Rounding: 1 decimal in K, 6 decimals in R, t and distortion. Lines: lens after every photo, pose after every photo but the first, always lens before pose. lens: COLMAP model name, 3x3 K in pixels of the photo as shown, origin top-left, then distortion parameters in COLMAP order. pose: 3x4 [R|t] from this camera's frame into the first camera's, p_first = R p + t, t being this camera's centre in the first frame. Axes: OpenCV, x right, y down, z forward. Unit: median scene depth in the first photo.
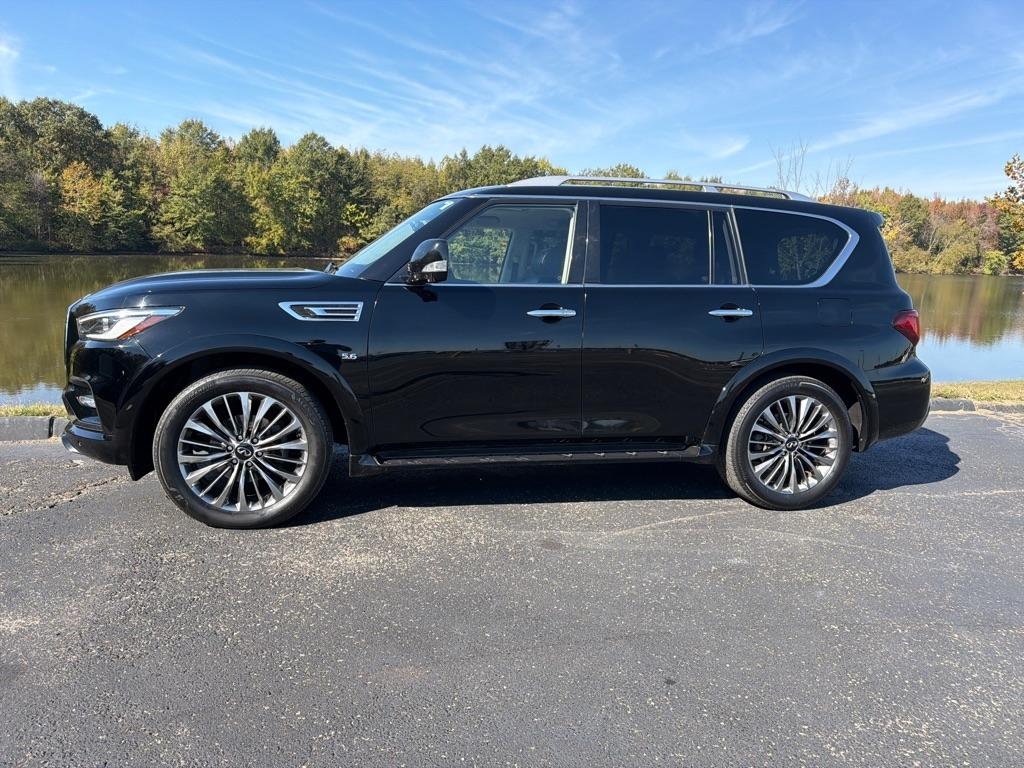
lens RADIAL K [[727.7, 0, 518.0], [0, 727.7, 387.6], [0, 0, 1]] dist [0.035853, -0.041269]
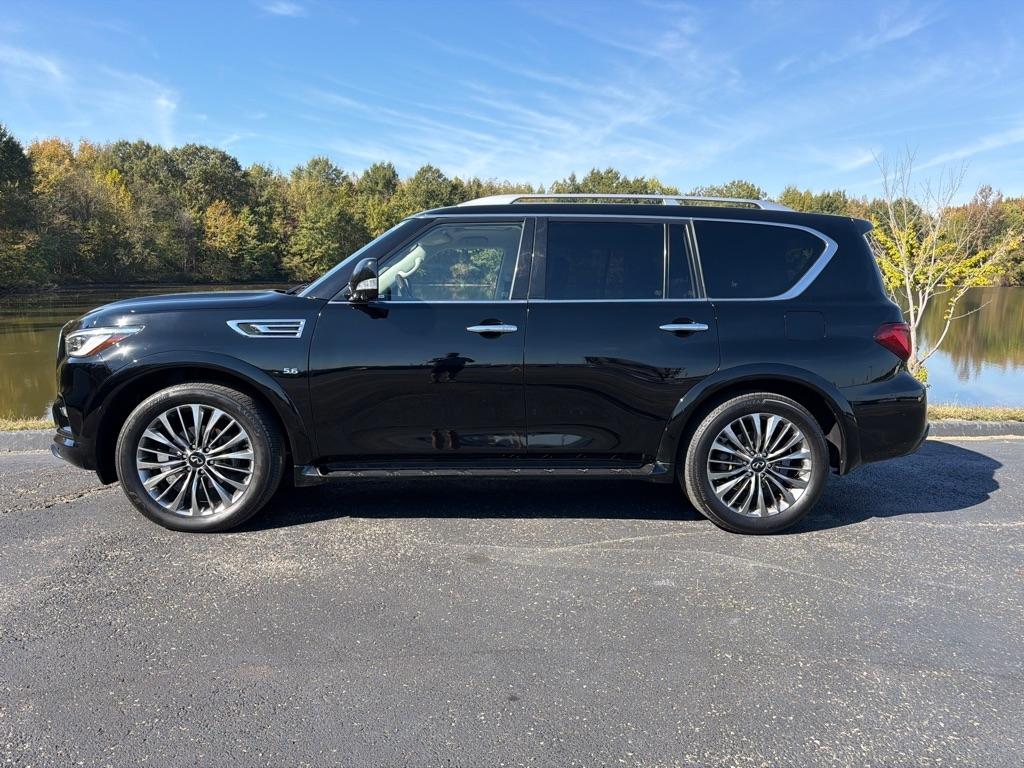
lens RADIAL K [[727.7, 0, 518.7], [0, 727.7, 385.9], [0, 0, 1]] dist [0.035853, -0.041269]
pose [[0.986829, 0.002444, -0.161749, 0.217882], [-0.007700, 0.999462, -0.031874, 0.007760], [0.161584, 0.032699, 0.986317, 0.009520]]
